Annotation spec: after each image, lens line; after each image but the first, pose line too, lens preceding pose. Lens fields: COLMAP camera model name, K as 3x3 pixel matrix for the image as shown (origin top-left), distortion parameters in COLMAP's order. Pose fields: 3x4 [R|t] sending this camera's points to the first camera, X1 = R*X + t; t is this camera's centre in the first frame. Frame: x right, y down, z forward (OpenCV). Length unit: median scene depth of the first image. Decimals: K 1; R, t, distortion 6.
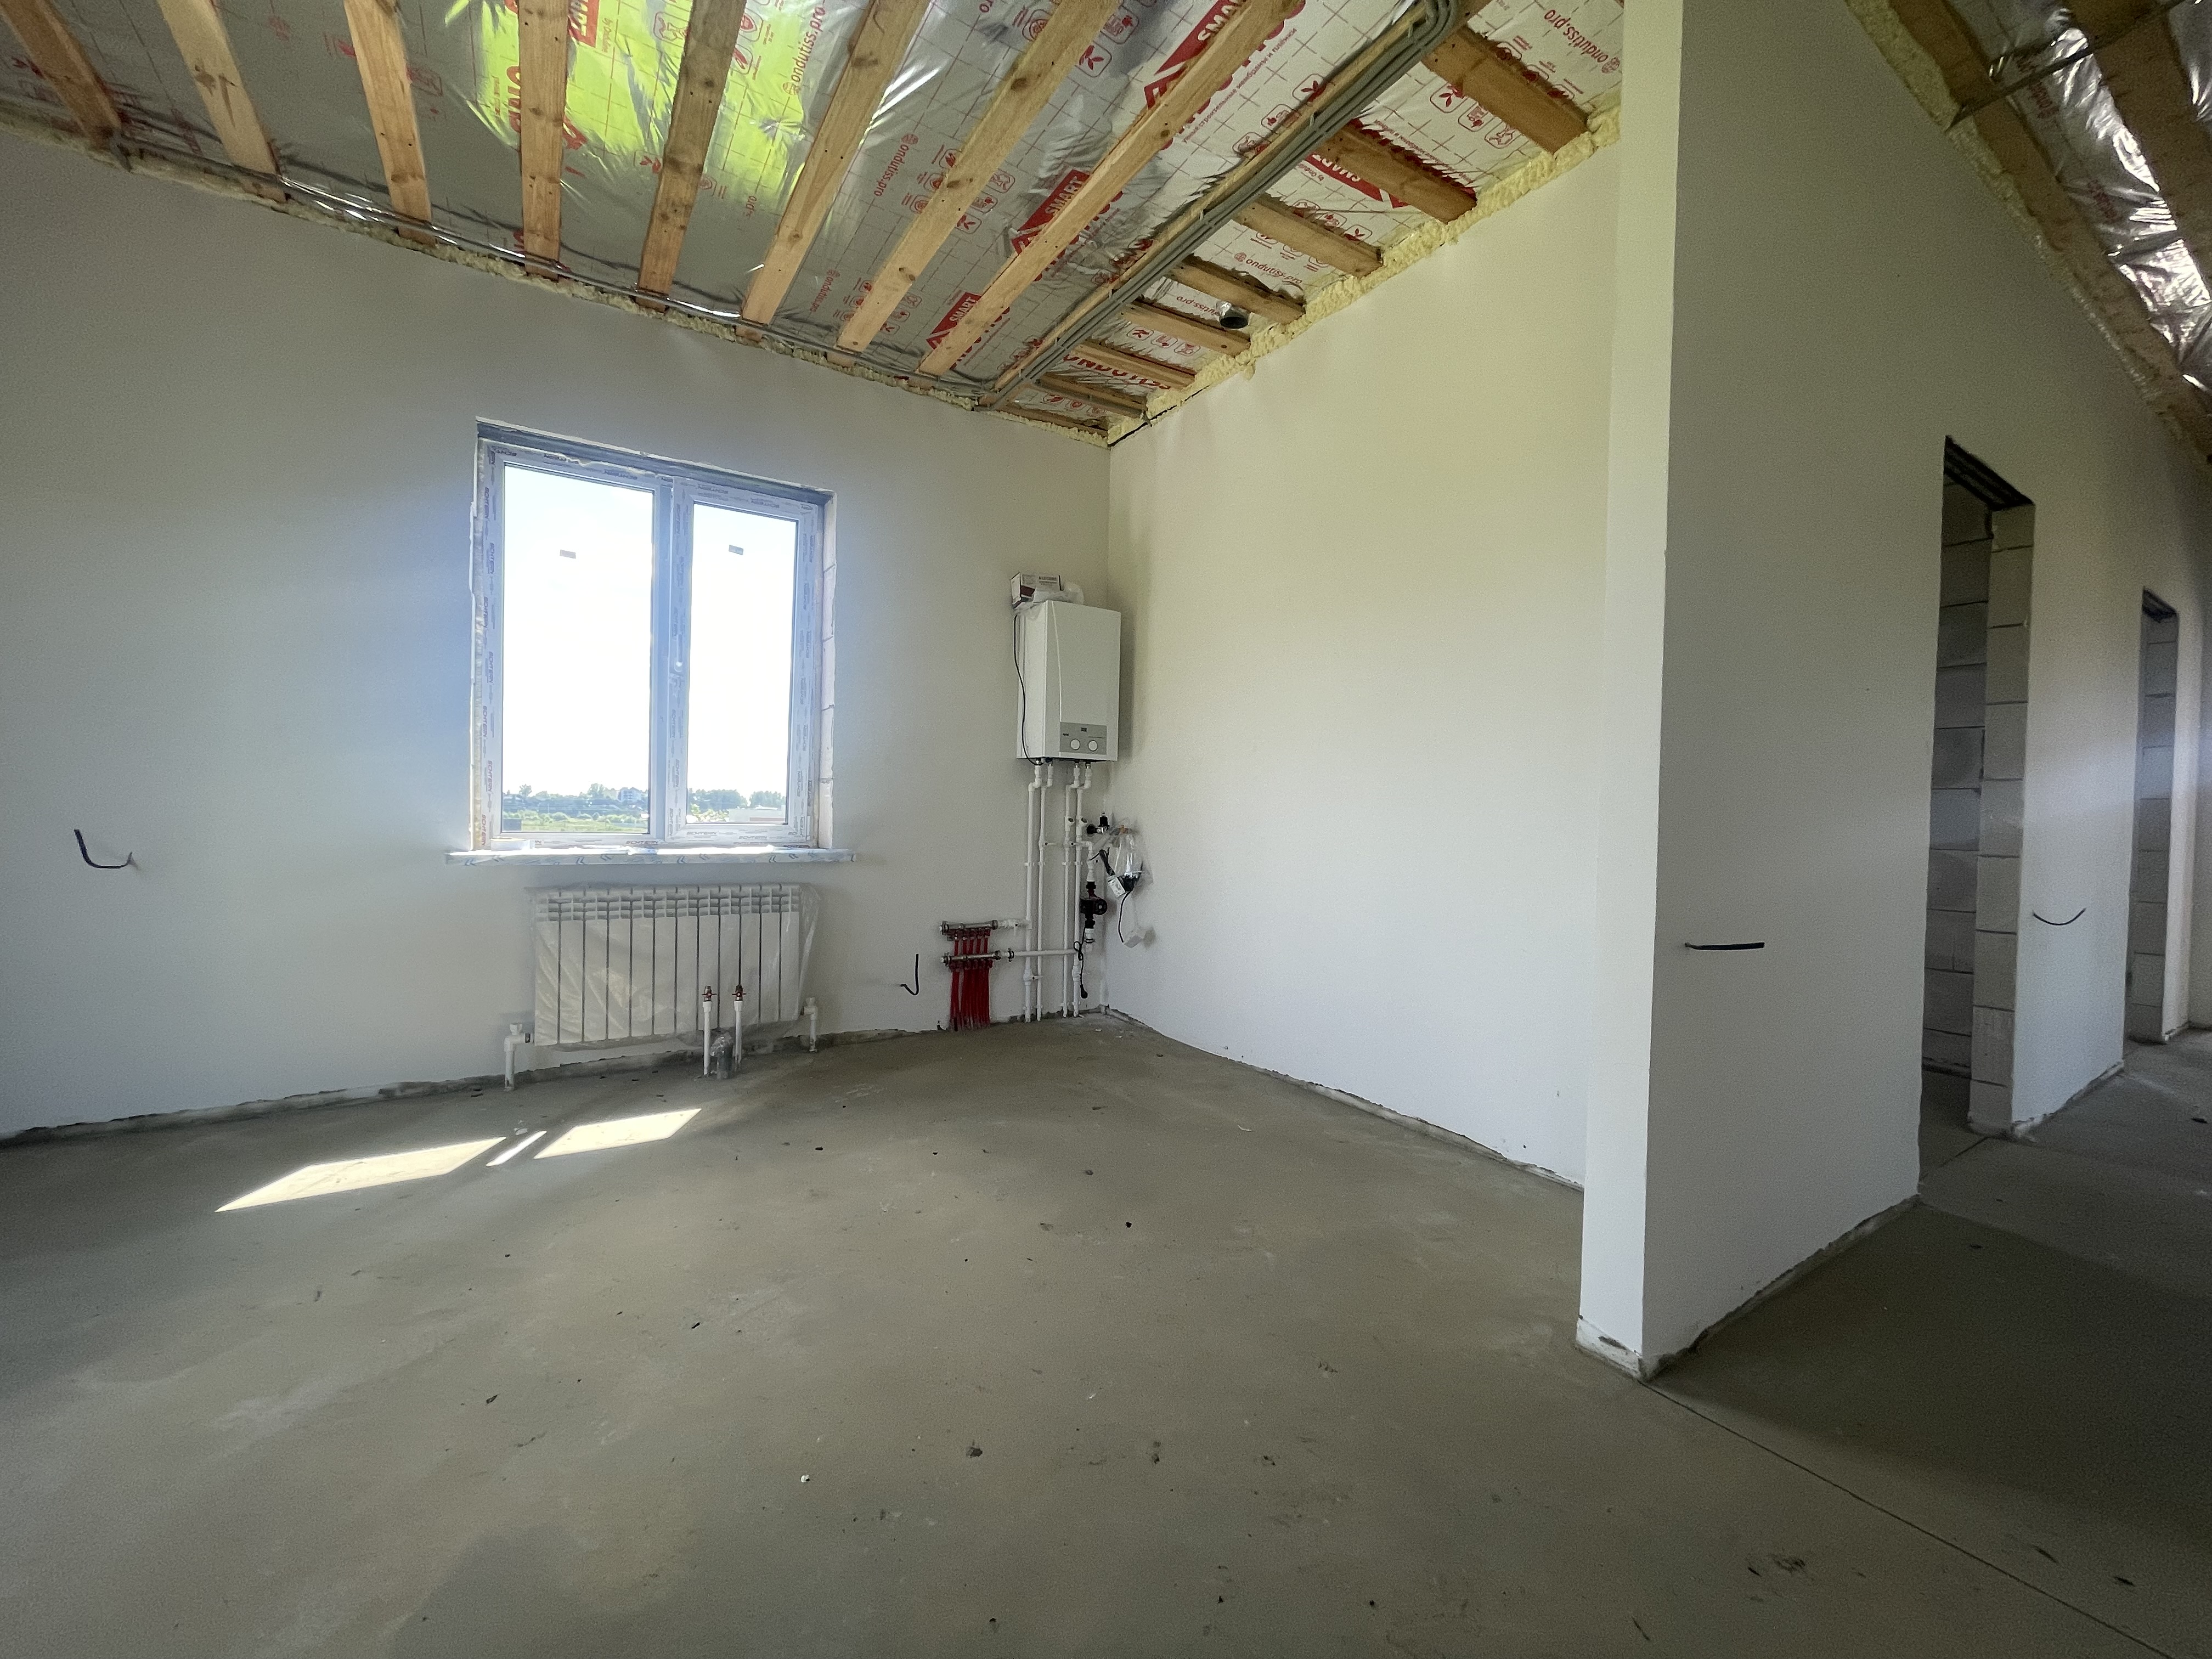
lens RADIAL K [[892.0, 0, 1105.1], [0, 892.0, 830.5], [0, 0, 1]] dist [-0.001635, 0.001029]
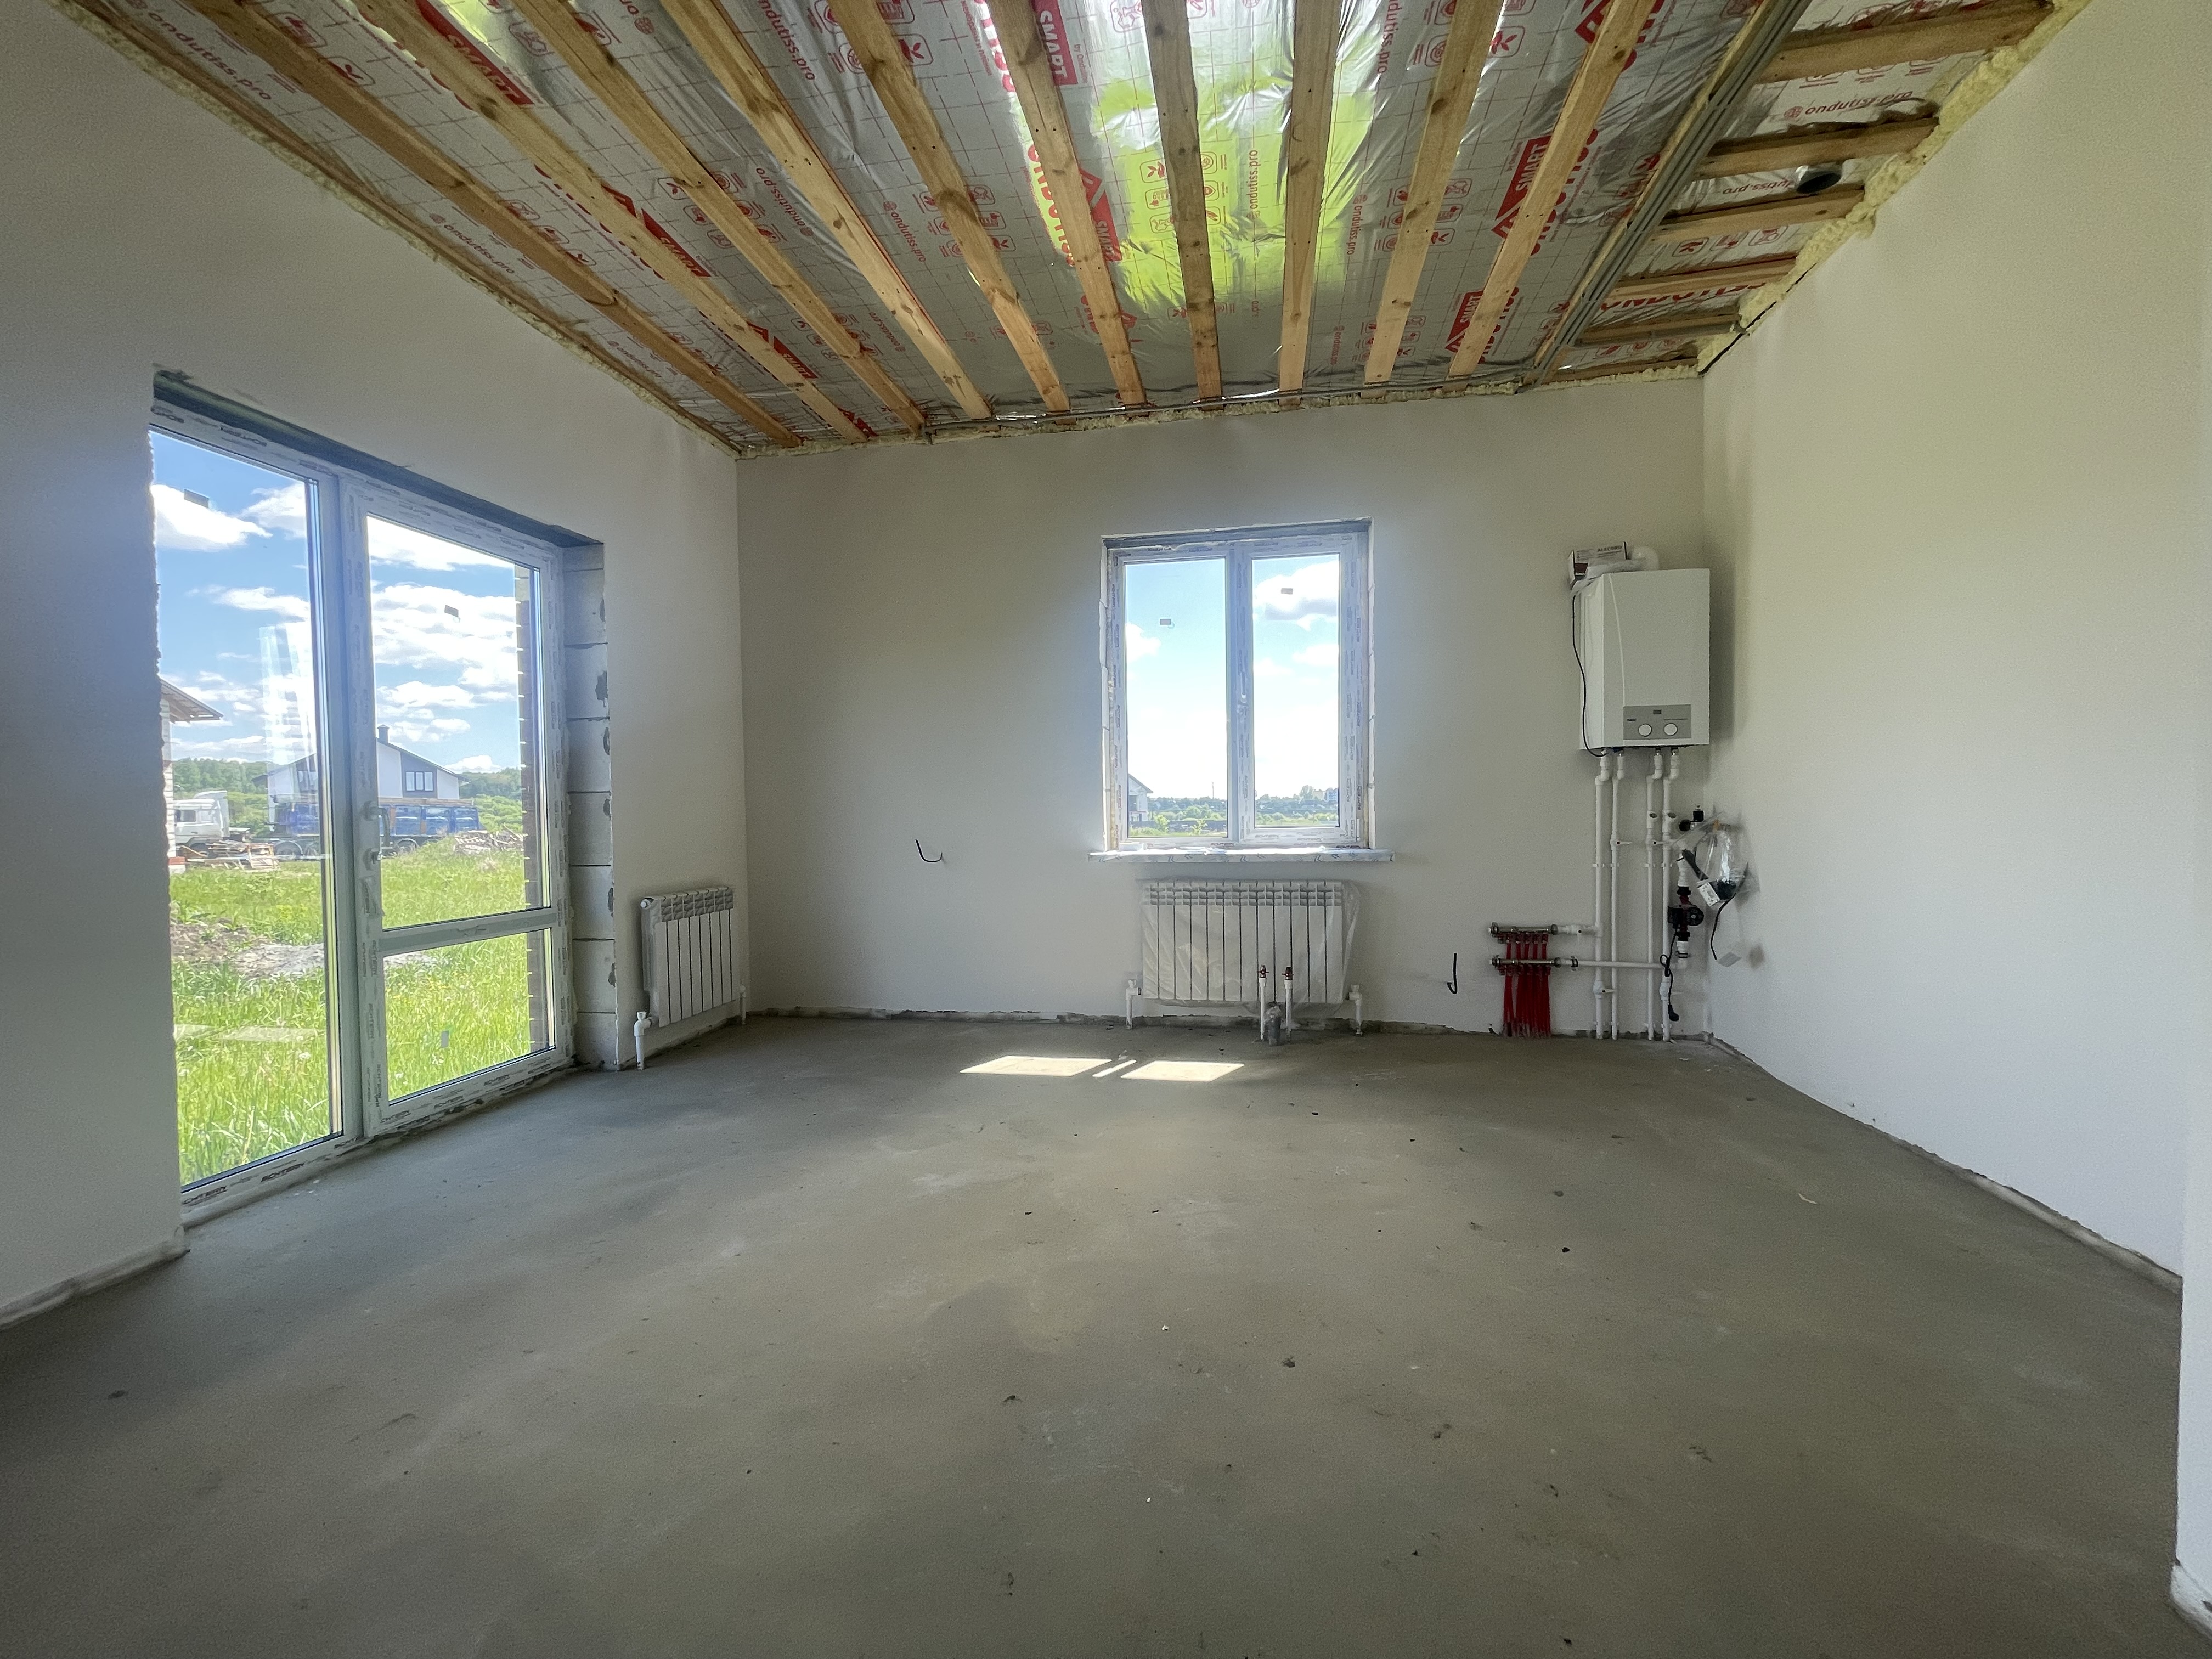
lens RADIAL K [[892.0, 0, 1106.9], [0, 892.0, 831.0], [0, 0, 1]] dist [-0.001635, 0.001029]
pose [[0.737815, -0.012745, -0.674883, 0.208785], [0.016569, 0.999862, -0.000768, -0.006786], [0.674800, -0.010615, 0.737924, -0.014132]]
